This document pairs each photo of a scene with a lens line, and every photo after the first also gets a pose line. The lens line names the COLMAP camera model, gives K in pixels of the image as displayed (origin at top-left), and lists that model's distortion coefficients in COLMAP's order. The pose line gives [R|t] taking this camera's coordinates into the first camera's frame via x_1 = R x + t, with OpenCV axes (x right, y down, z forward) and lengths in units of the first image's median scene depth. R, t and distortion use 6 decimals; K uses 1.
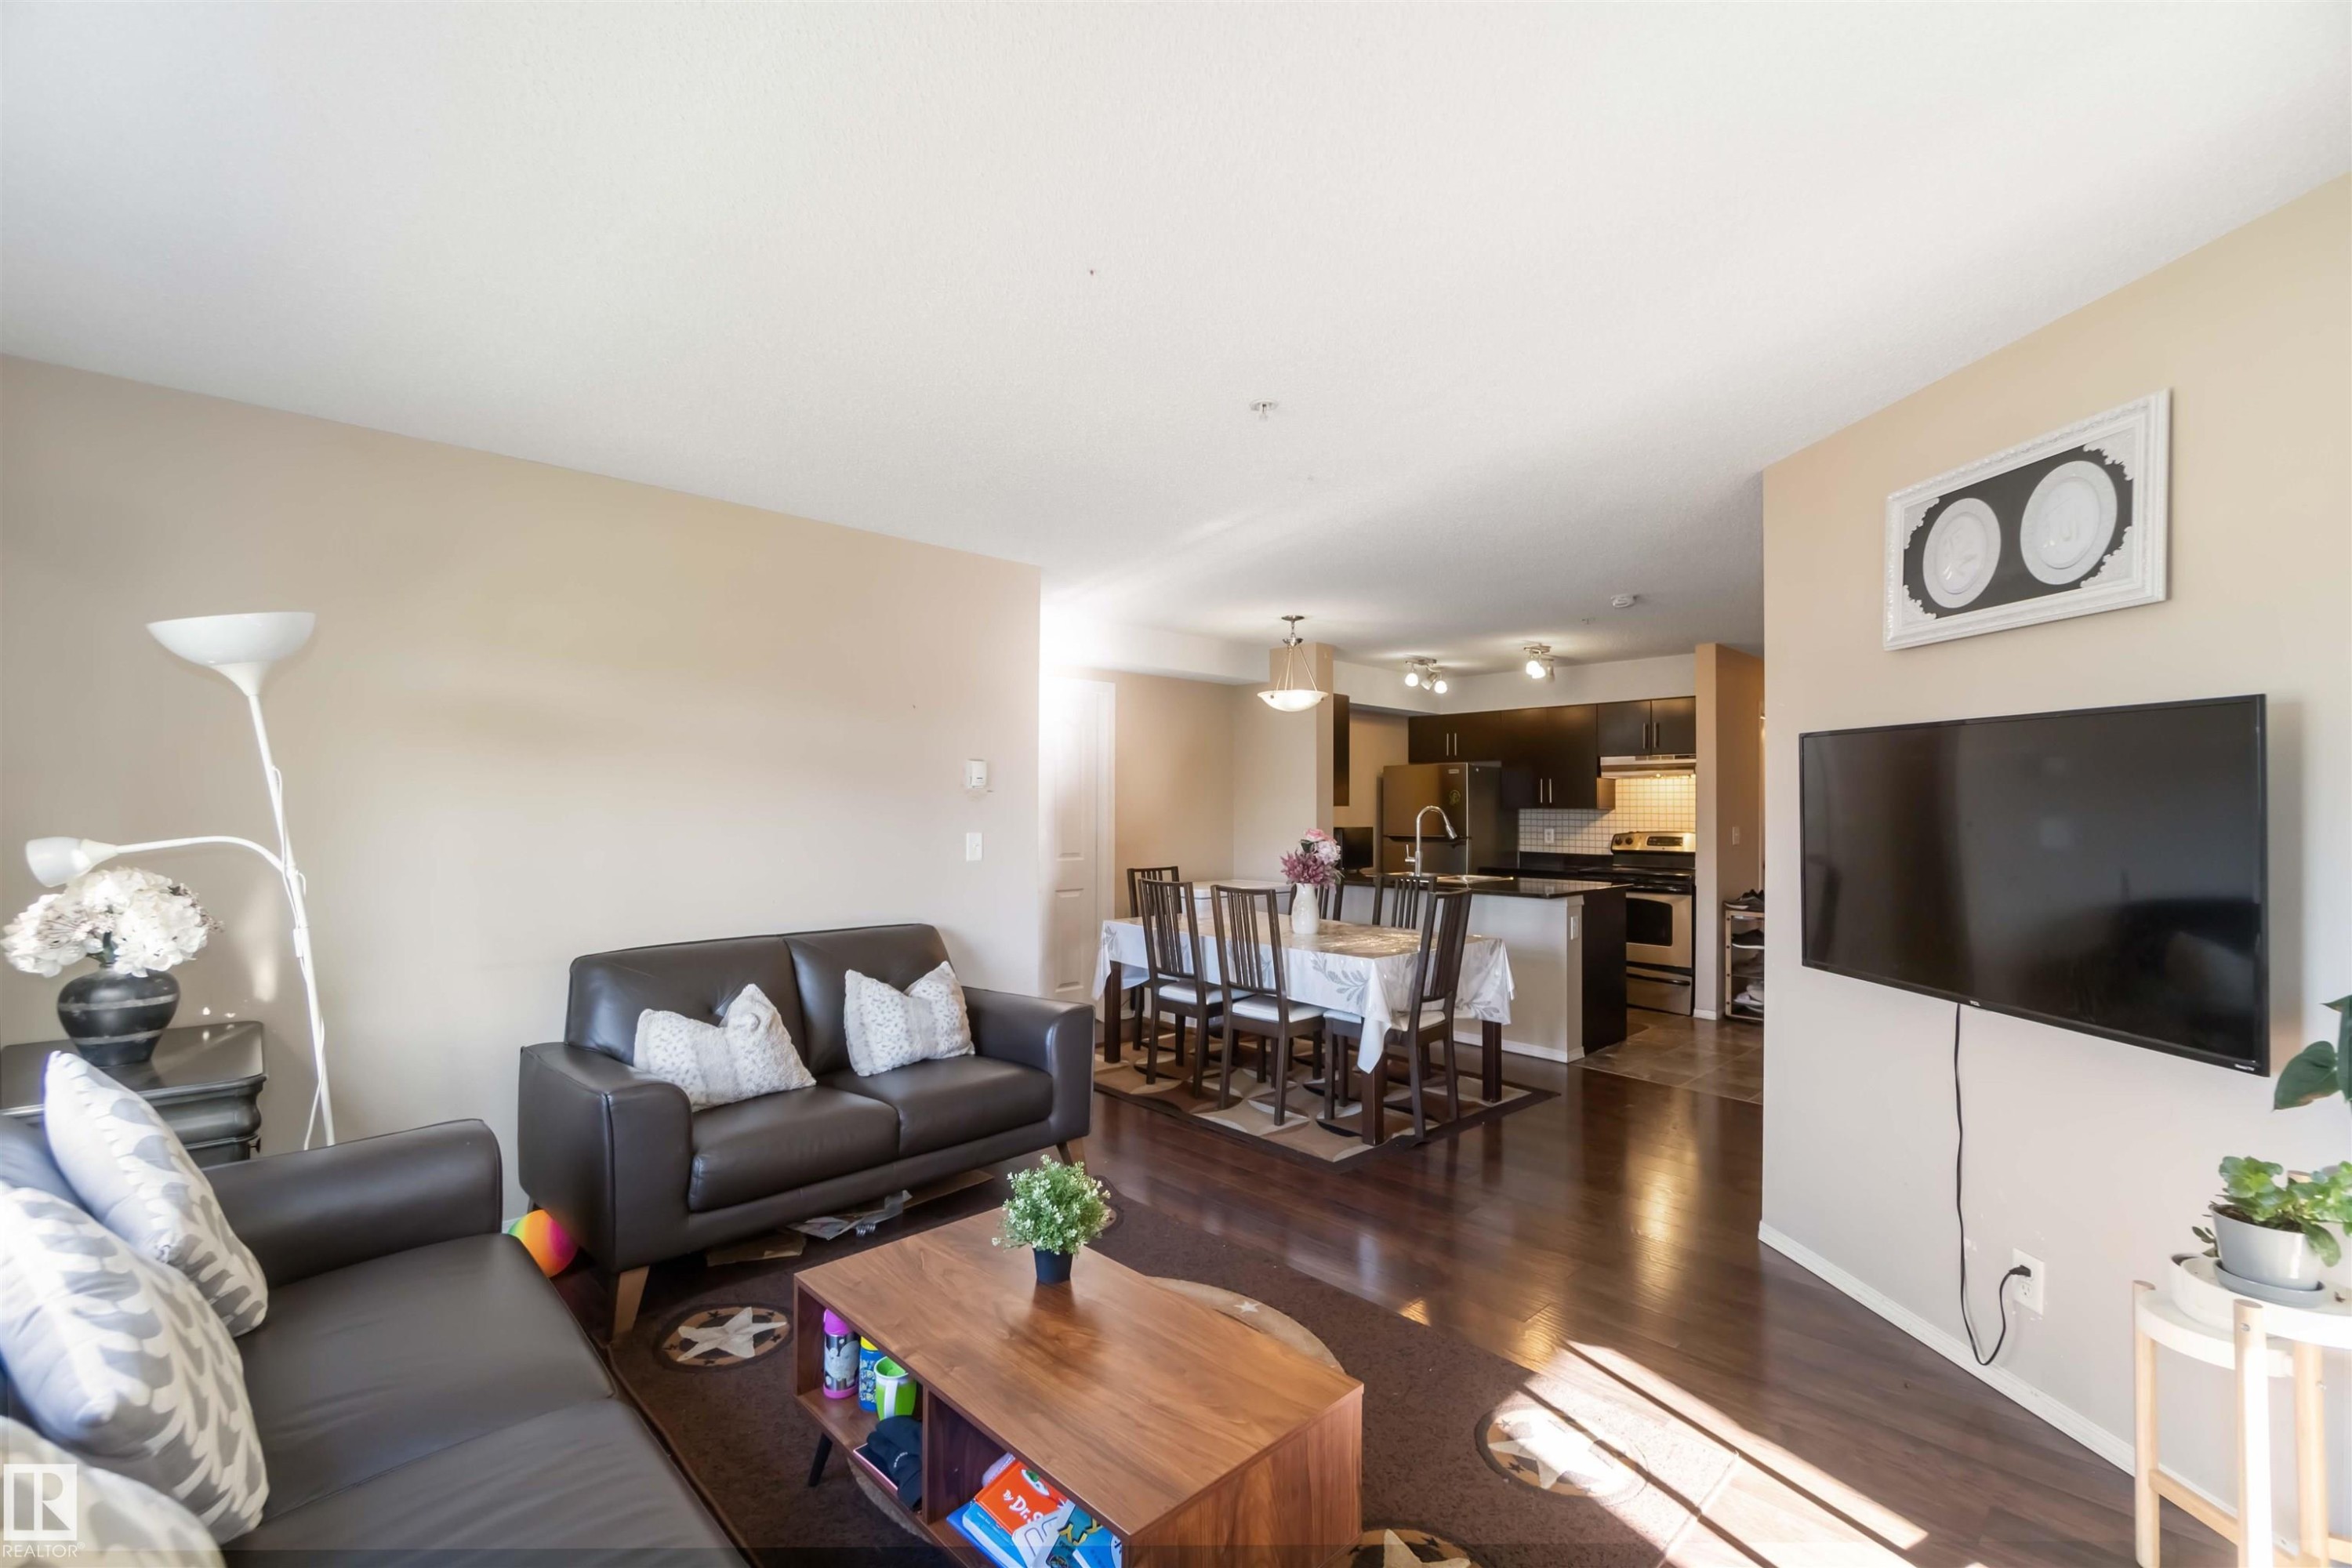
lens RADIAL K [[1012.9, 0, 1184.5], [0, 1012.9, 790.2], [0, 0, 1]] dist [-0.000363, 0.000187]
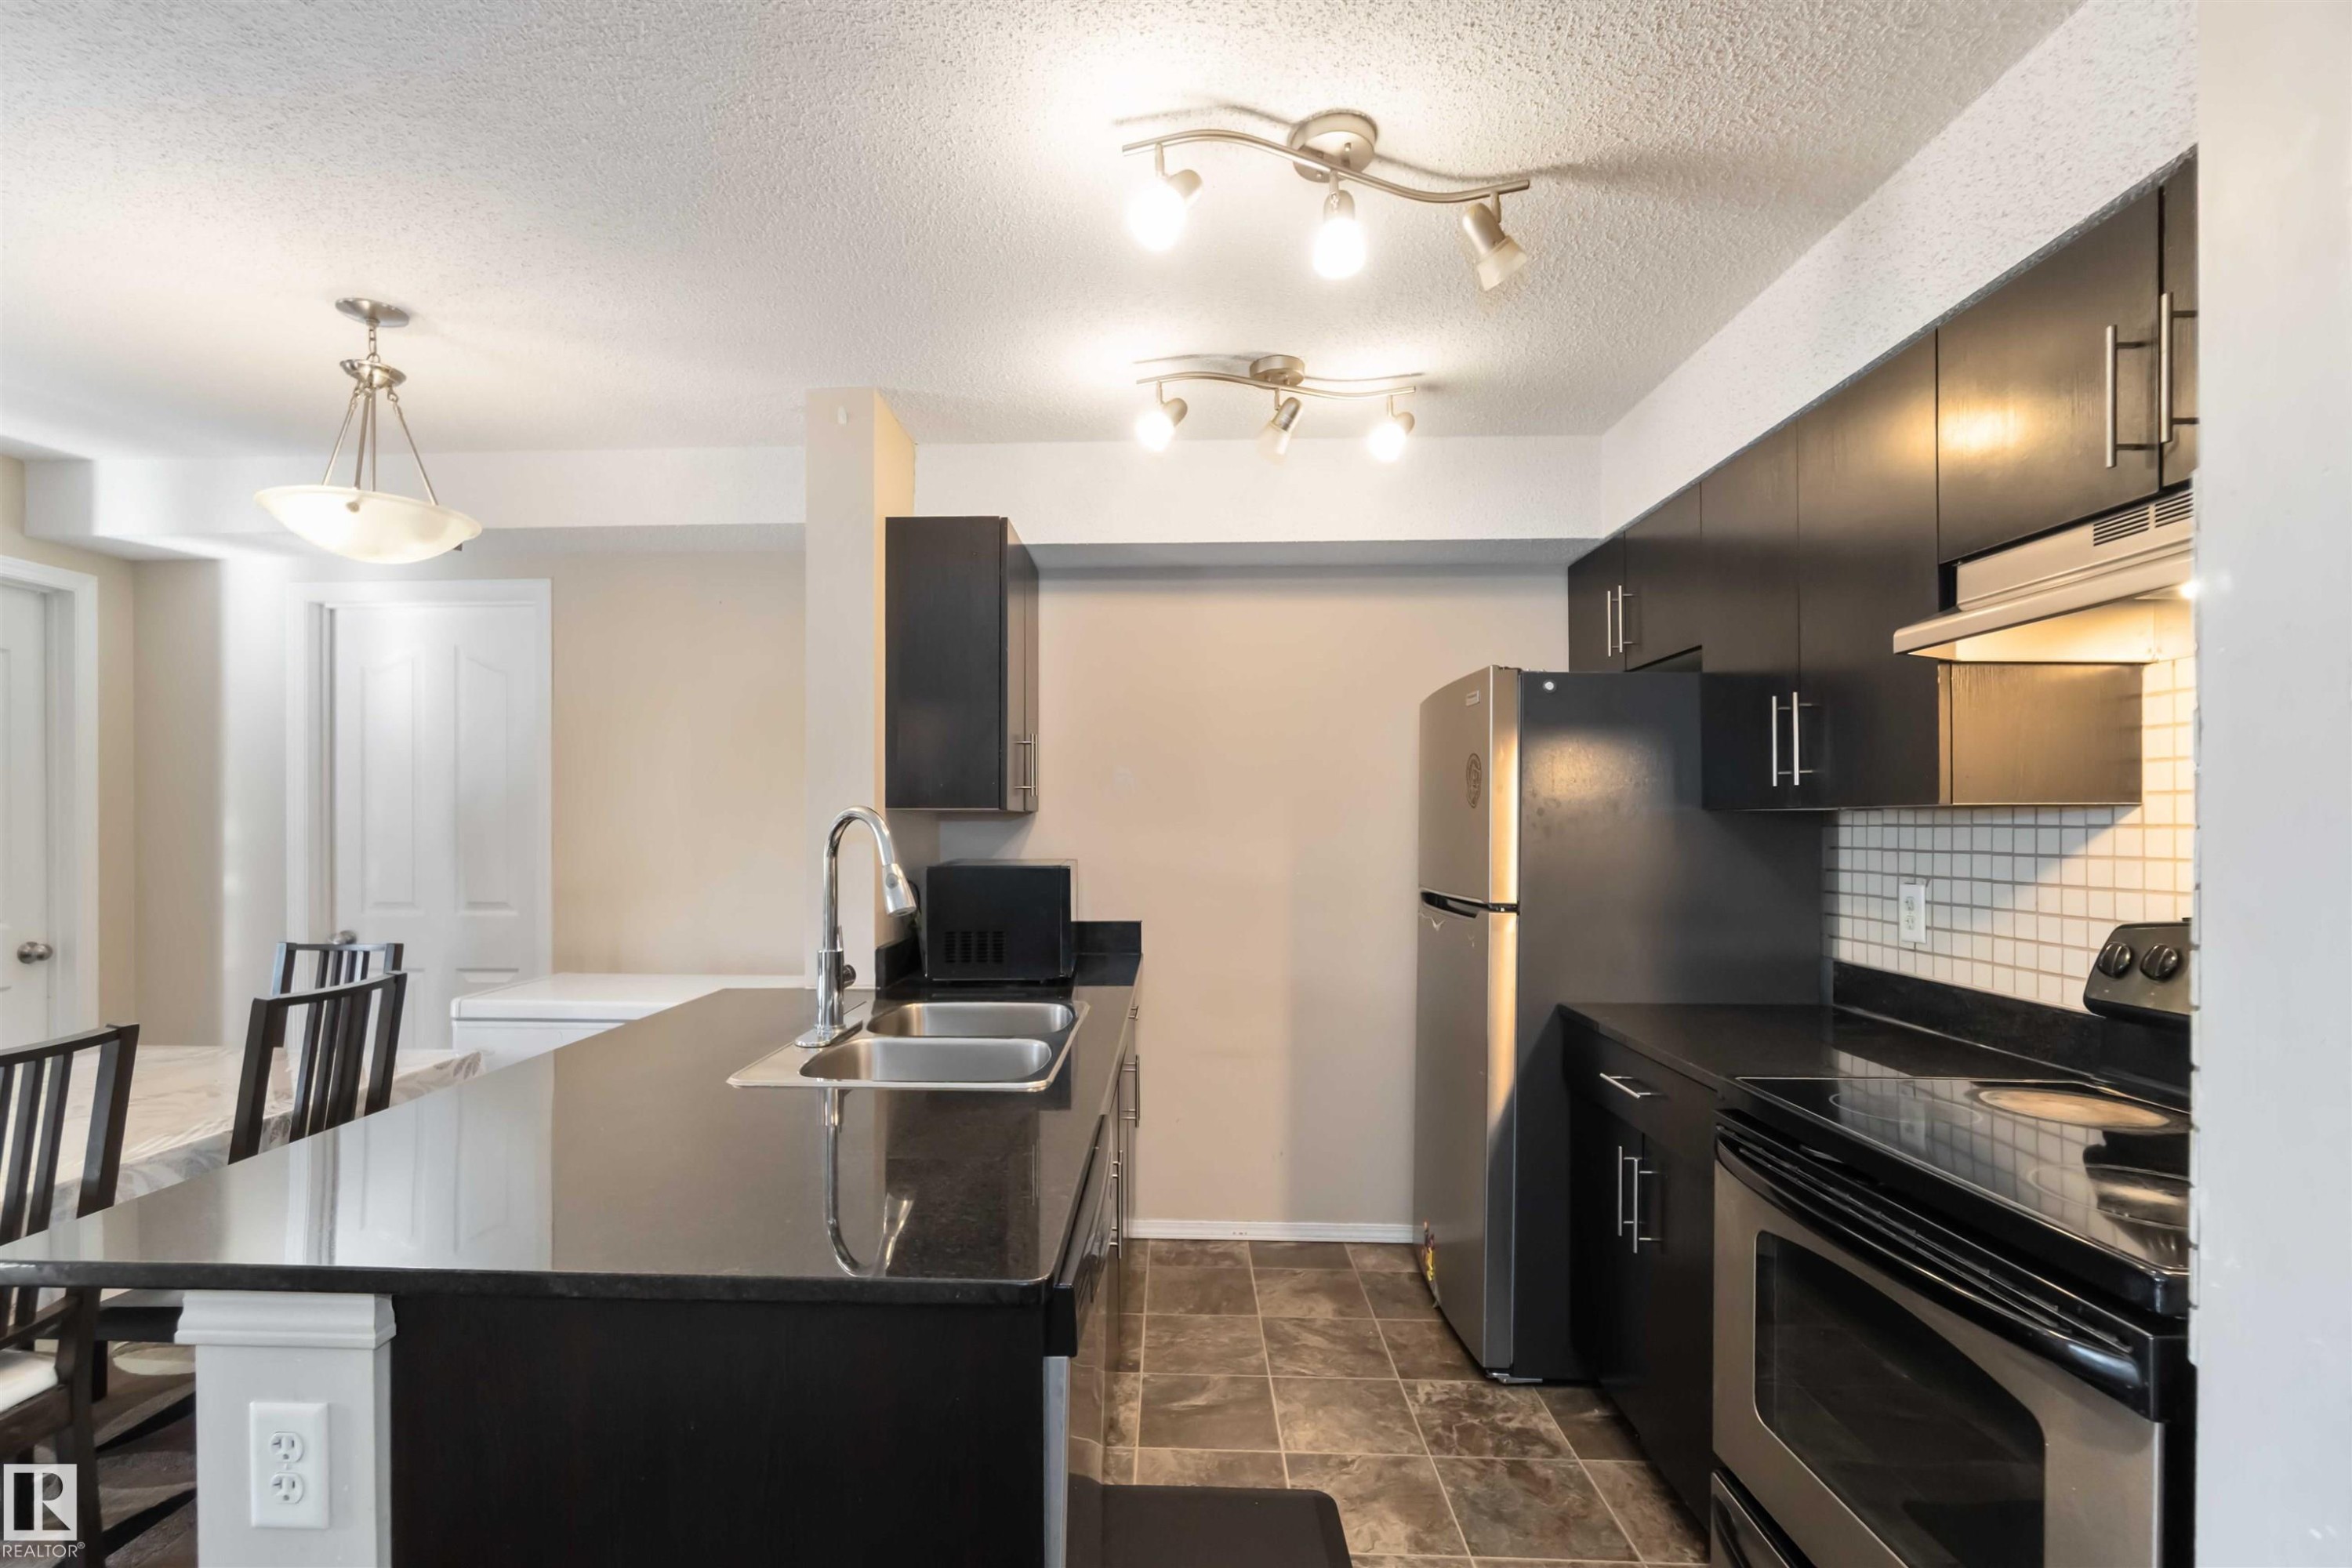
lens RADIAL K [[1072.5, 0, 1129.8], [0, 1072.5, 823.5], [0, 0, 1]] dist [-0.004207, 0.000279]
pose [[0.688903, -0.005513, -0.724833, 0.589027], [0.017222, 0.999813, 0.008764, 0.022335], [0.724649, -0.018521, 0.688869, 0.925048]]
